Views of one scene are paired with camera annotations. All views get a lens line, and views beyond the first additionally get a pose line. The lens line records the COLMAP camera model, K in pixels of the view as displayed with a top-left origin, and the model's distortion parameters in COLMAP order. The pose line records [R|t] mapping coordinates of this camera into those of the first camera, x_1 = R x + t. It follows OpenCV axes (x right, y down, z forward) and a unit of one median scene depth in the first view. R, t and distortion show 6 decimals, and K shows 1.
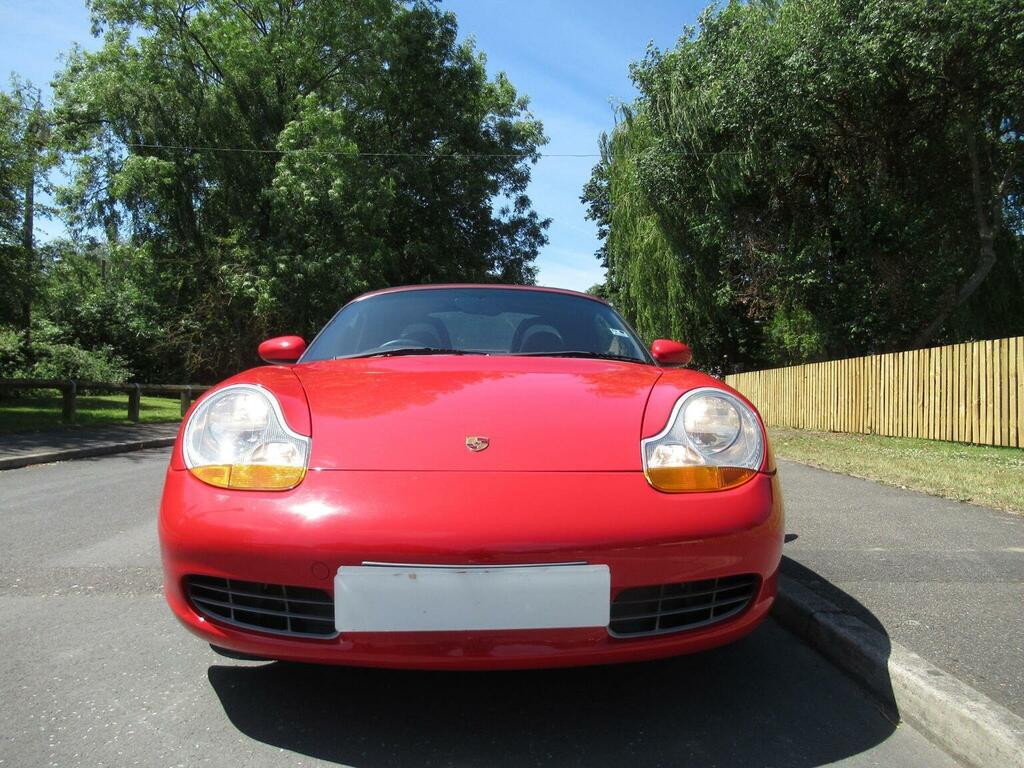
lens RADIAL K [[770.9, 0, 507.7], [0, 770.9, 386.1], [0, 0, 1]] dist [-0.013455, 0.008774]
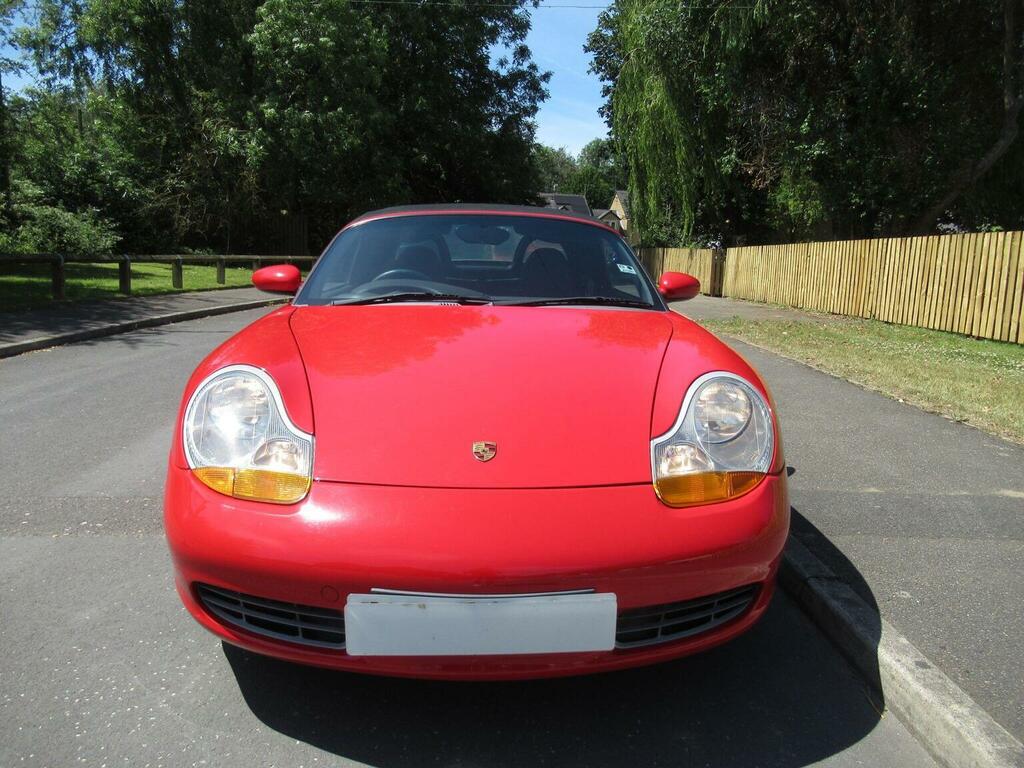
lens RADIAL K [[770.9, 0, 507.6], [0, 770.9, 386.9], [0, 0, 1]] dist [-0.013455, 0.008774]
pose [[0.999930, 0.009715, 0.006713, -0.003950], [-0.010790, 0.982675, 0.185025, -0.042695], [-0.004799, -0.185084, 0.982711, 0.011422]]
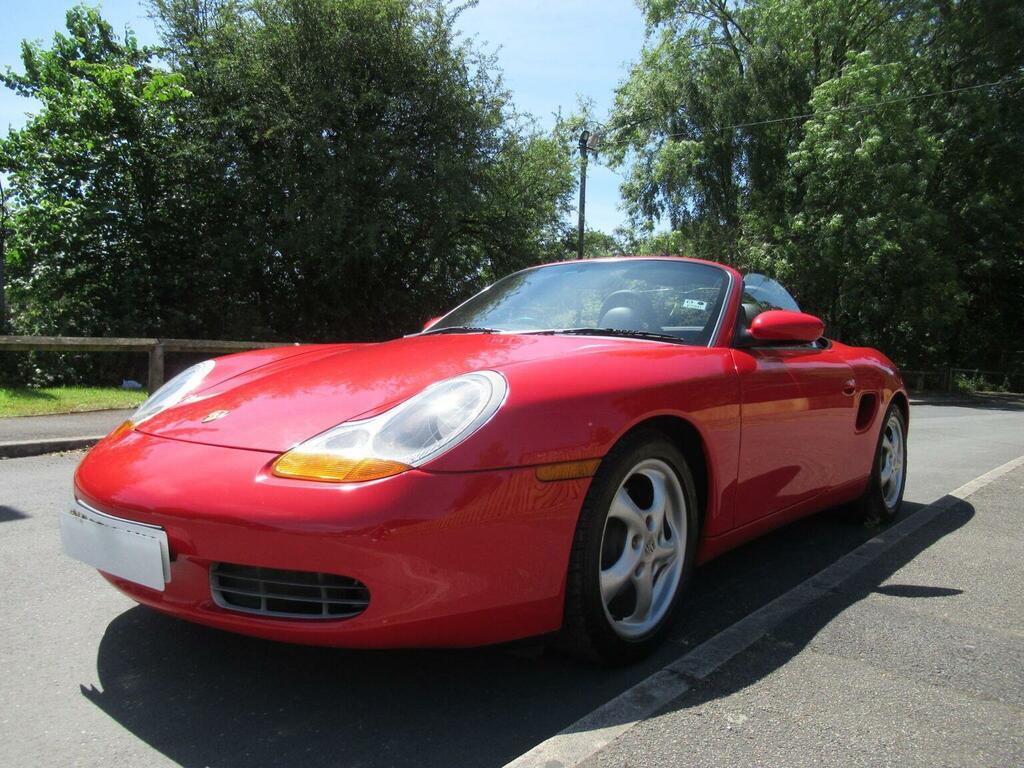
lens RADIAL K [[770.9, 0, 514.2], [0, 770.9, 382.0], [0, 0, 1]] dist [-0.013455, 0.008774]
pose [[0.748987, 0.036324, -0.661589, 0.234887], [-0.015968, 0.999196, 0.036782, -0.004704], [0.662393, -0.016985, 0.748964, 0.100994]]
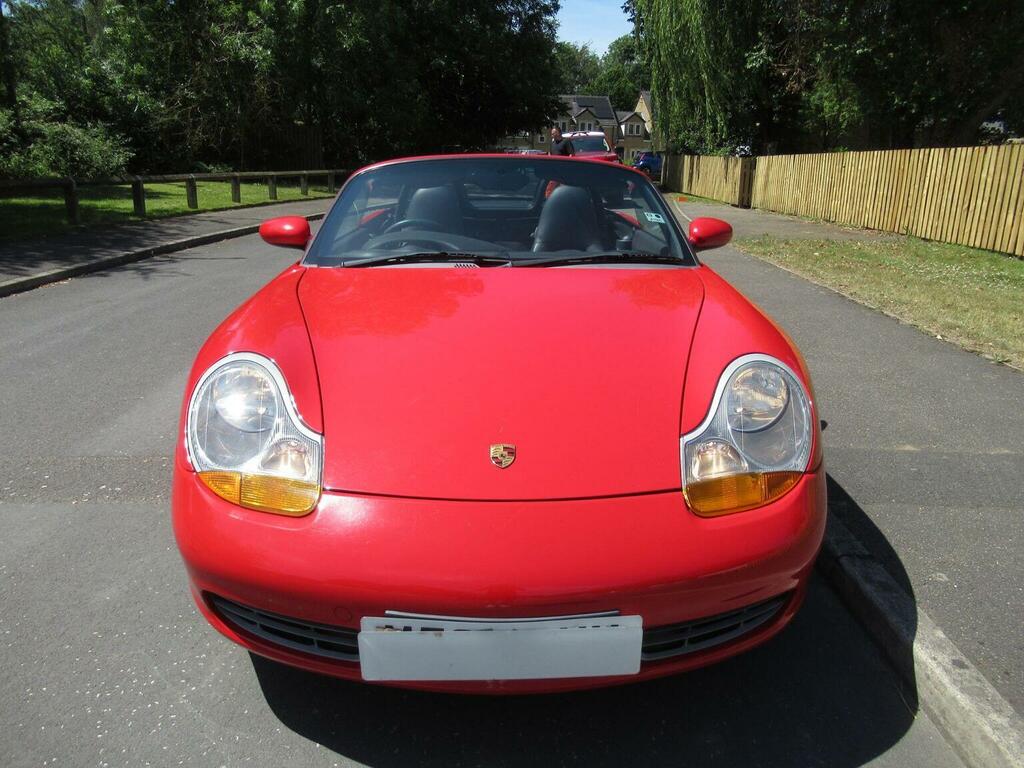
lens RADIAL K [[770.9, 0, 507.4], [0, 770.9, 386.8], [0, 0, 1]] dist [-0.013455, 0.008774]
pose [[0.999764, 0.002390, -0.021591, -0.003183], [0.004179, 0.954209, 0.299113, -0.063846], [0.021317, -0.299132, 0.953973, 0.032408]]
